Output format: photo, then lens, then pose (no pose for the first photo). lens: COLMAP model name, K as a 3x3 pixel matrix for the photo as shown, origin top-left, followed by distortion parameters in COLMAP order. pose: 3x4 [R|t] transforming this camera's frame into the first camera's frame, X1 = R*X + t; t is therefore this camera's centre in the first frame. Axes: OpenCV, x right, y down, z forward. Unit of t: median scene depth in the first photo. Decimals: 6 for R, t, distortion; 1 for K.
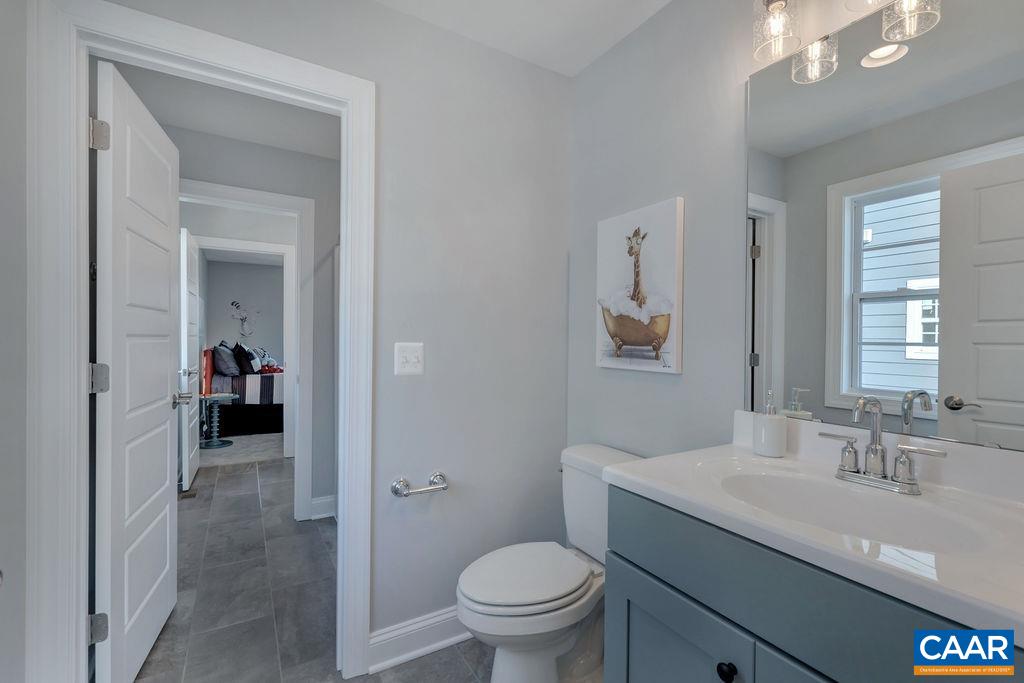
lens RADIAL K [[454.9, 0, 512.8], [0, 454.9, 340.7], [0, 0, 1]] dist [0.003664, -0.001019]
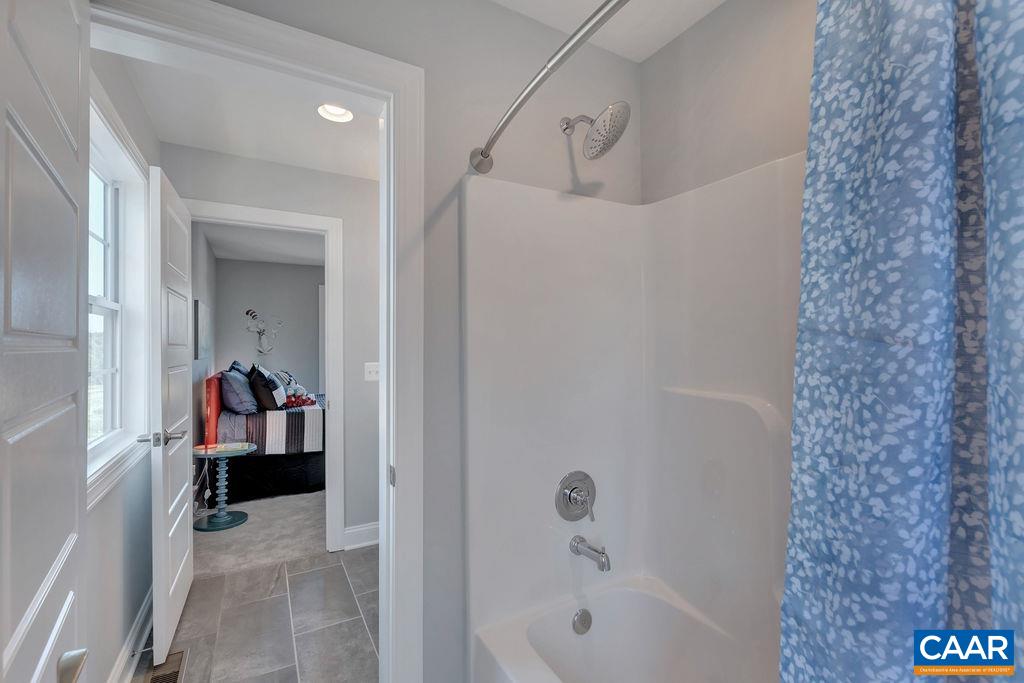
lens RADIAL K [[454.9, 0, 511.0], [0, 454.9, 338.8], [0, 0, 1]] dist [0.003664, -0.001019]
pose [[0.999510, -0.014332, -0.027810, -0.188349], [0.013773, 0.999702, -0.020175, -0.018505], [0.028091, 0.019782, 0.999410, 0.308345]]
